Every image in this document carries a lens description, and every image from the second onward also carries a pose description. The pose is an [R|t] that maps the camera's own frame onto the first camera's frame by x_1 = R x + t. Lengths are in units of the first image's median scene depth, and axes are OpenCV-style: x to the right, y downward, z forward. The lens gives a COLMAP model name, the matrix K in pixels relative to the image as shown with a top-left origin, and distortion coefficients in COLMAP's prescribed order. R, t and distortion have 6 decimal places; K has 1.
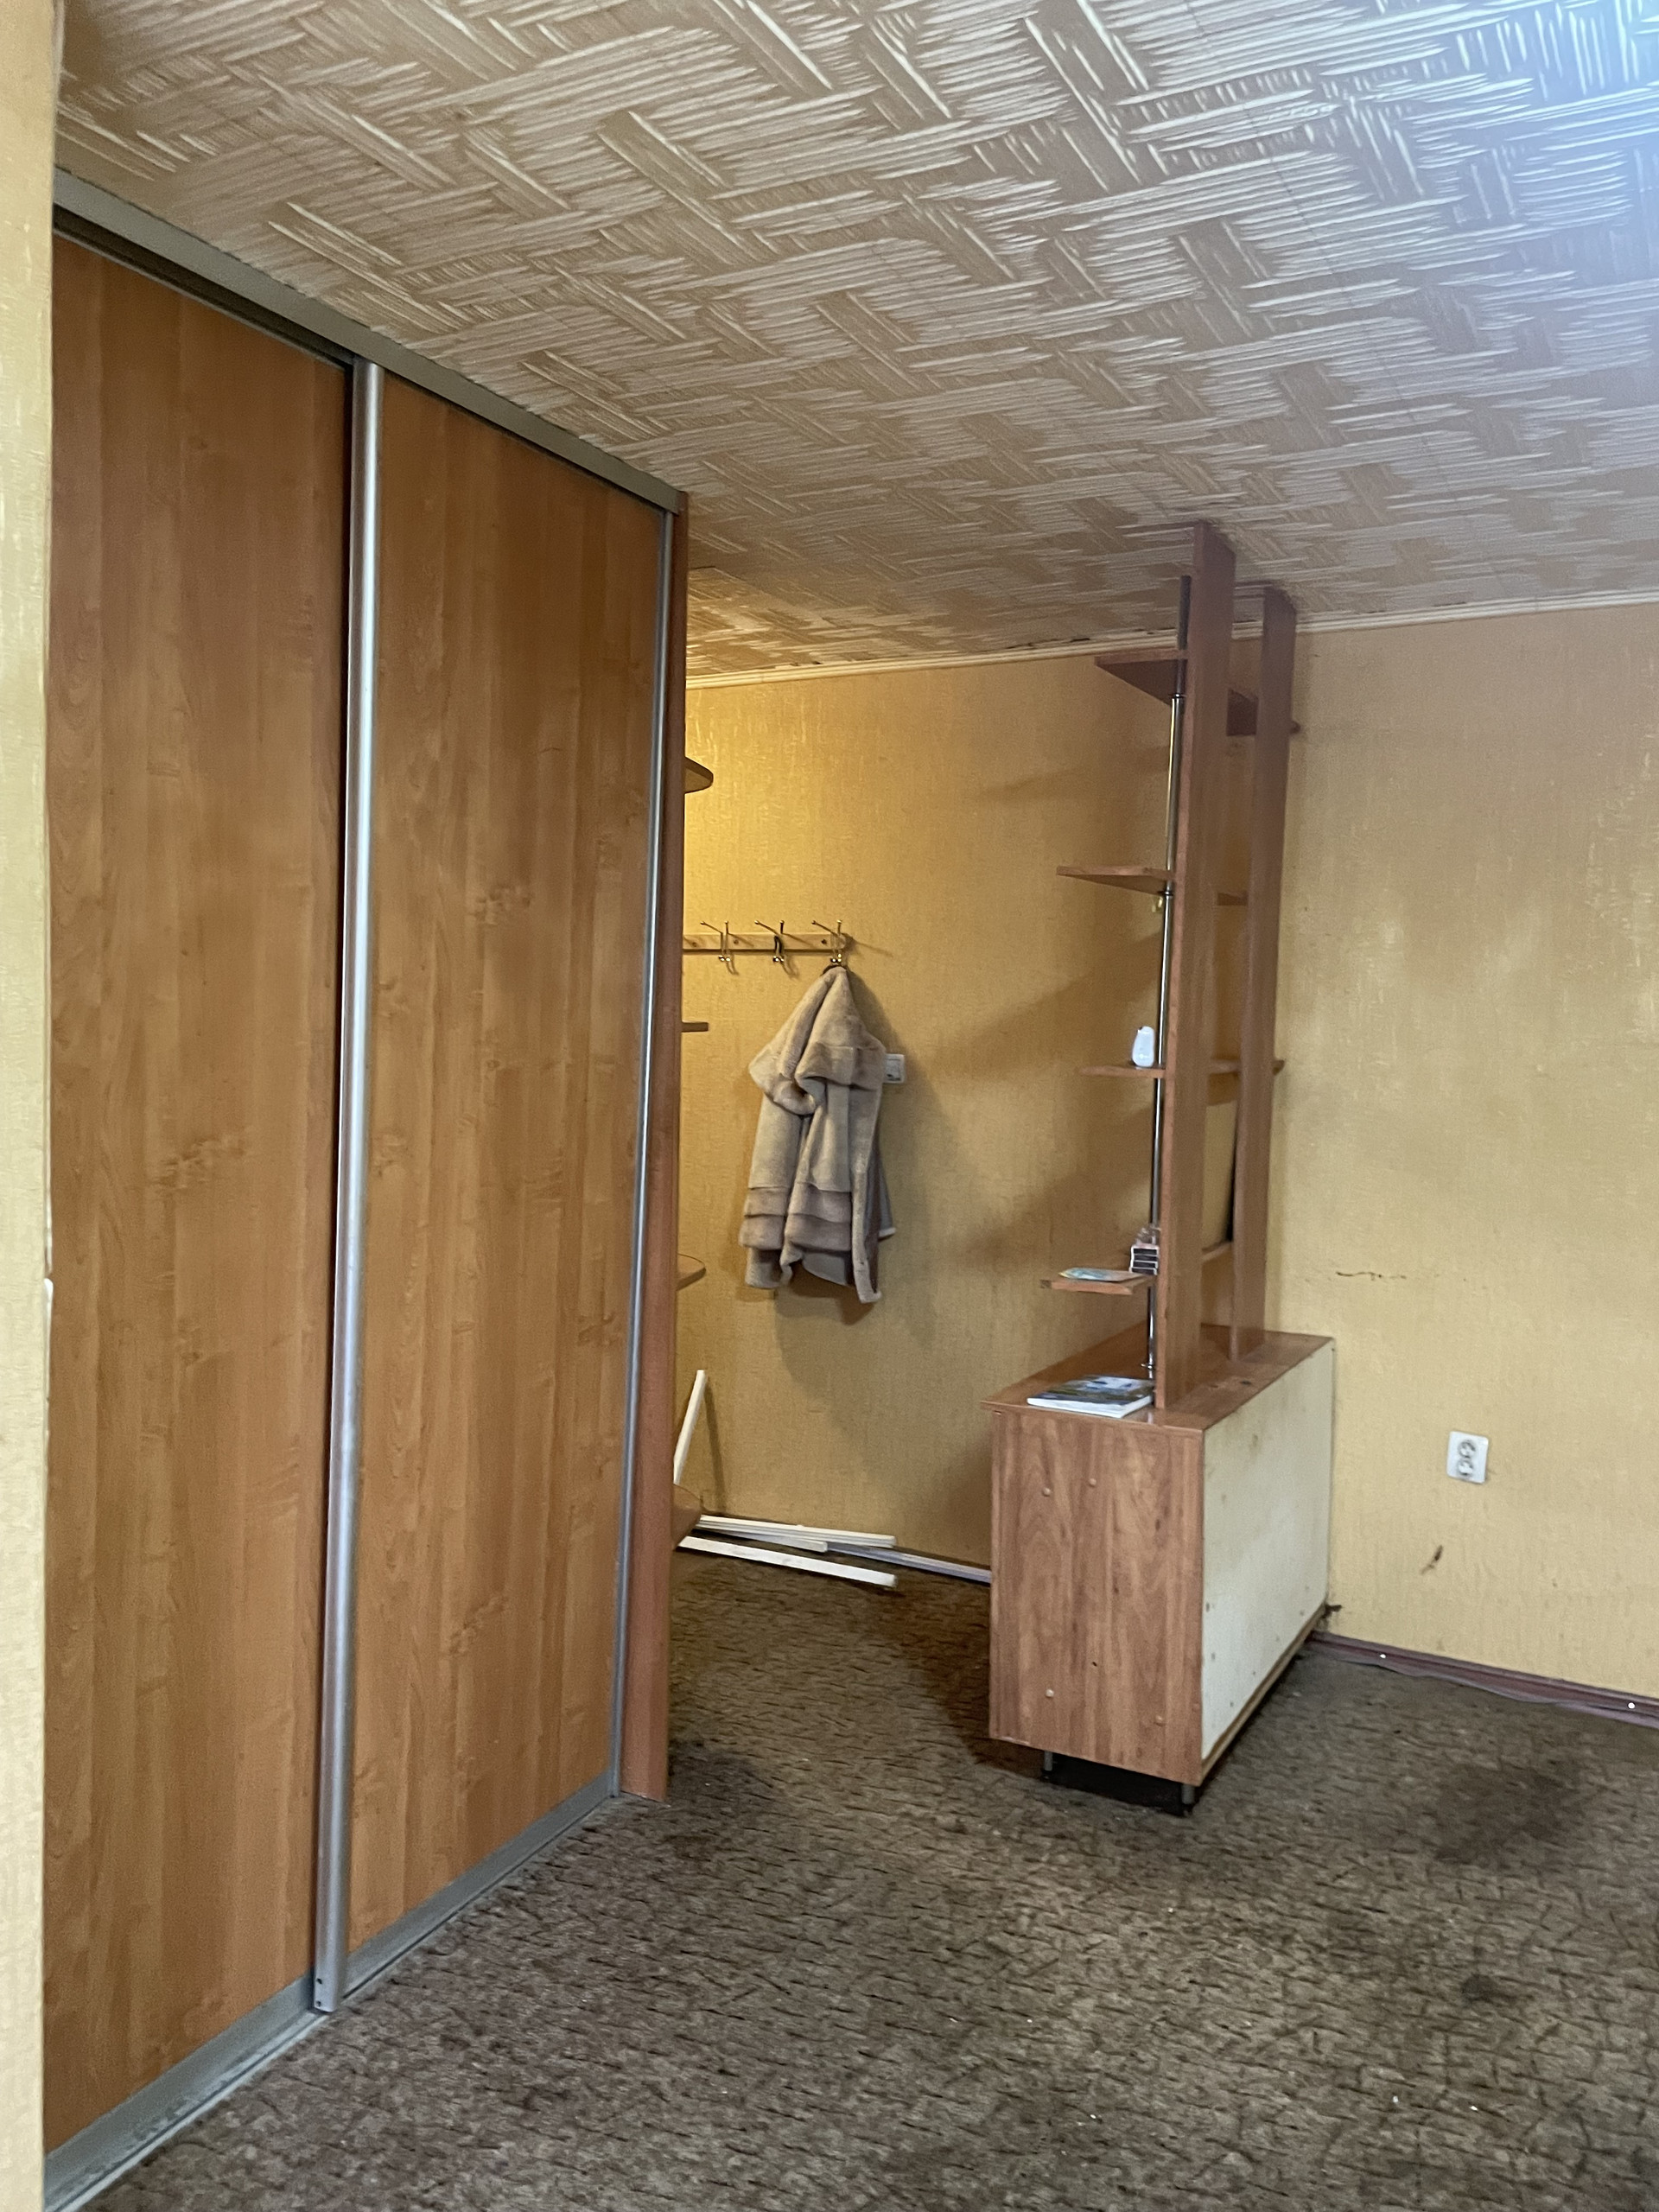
lens RADIAL K [[1664.0, 0, 807.8], [0, 1664.0, 1098.3], [0, 0, 1]] dist [0.079138, -0.101158]
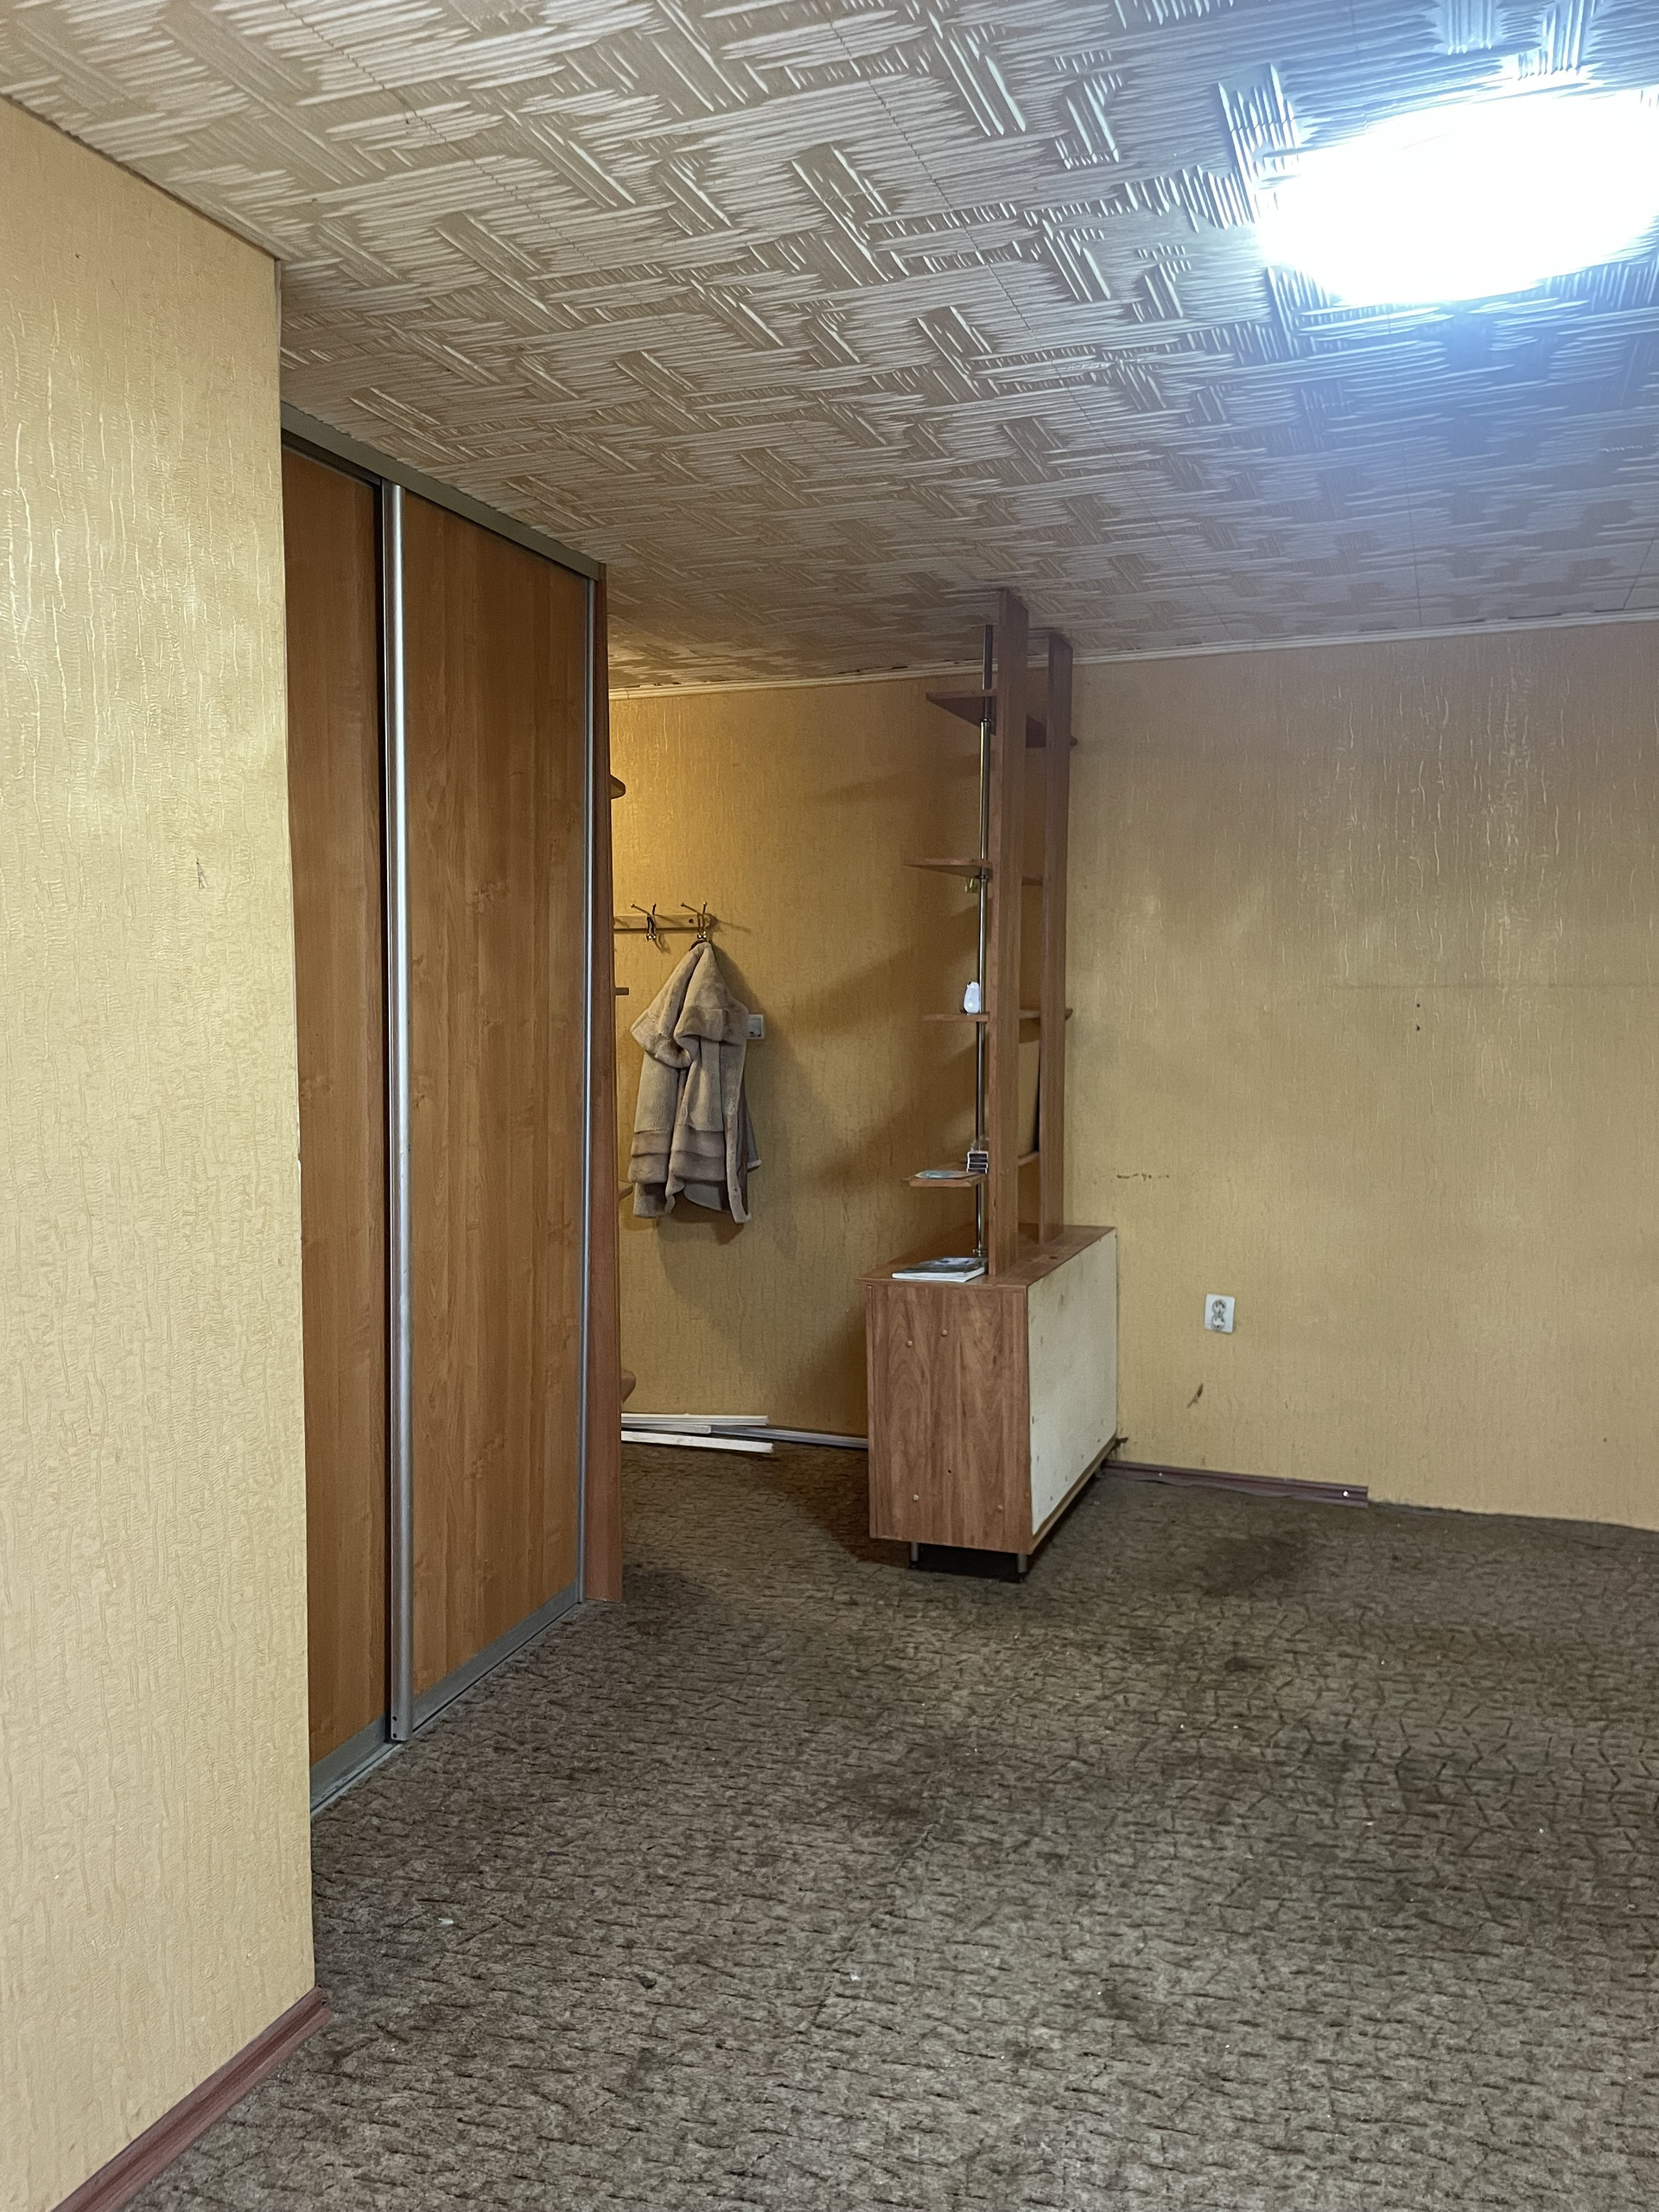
lens RADIAL K [[1664.0, 0, 806.8], [0, 1664.0, 1118.1], [0, 0, 1]] dist [0.079138, -0.101158]
pose [[0.990560, -0.036777, 0.132057, -0.115253], [0.033550, 0.999083, 0.026581, 0.027654], [-0.132914, -0.021900, 0.990886, -0.303117]]
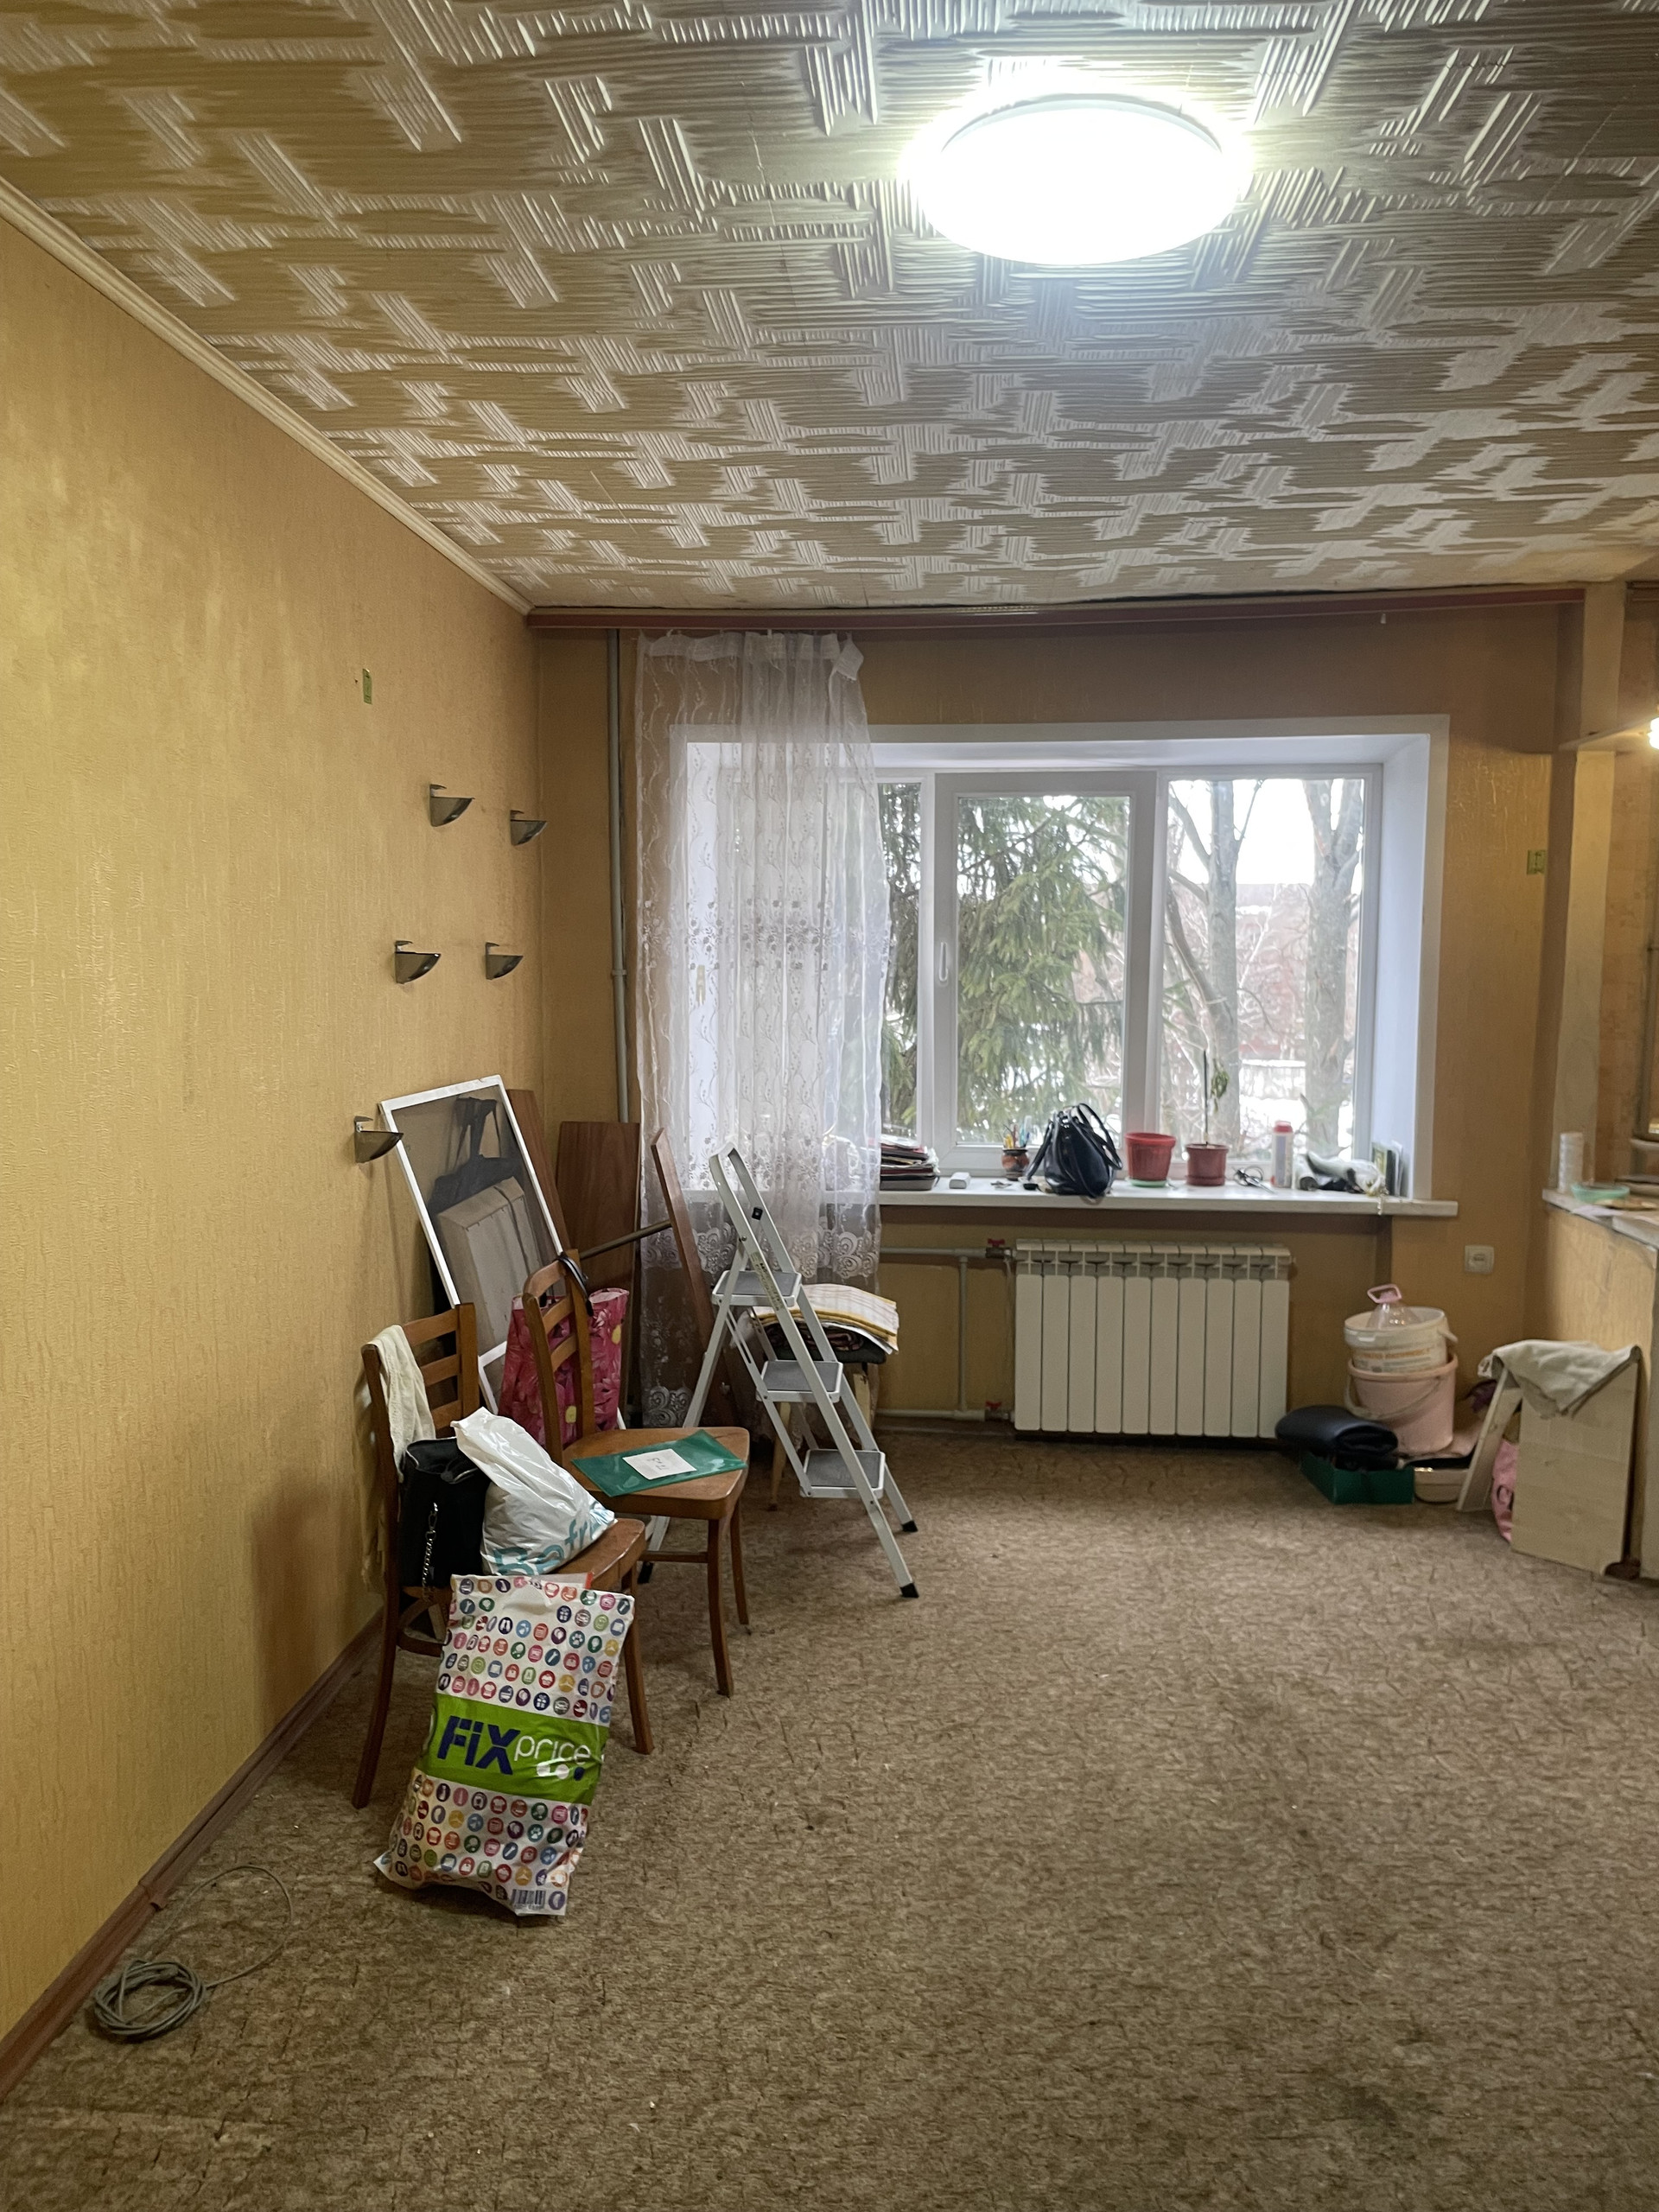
lens RADIAL K [[1664.0, 0, 818.7], [0, 1664.0, 1109.3], [0, 0, 1]] dist [0.079138, -0.101158]
pose [[-0.910579, 0.013333, -0.413120, 0.701533], [-0.045387, 0.990210, 0.131998, -0.031046], [0.410836, 0.138944, -0.901060, 1.083137]]
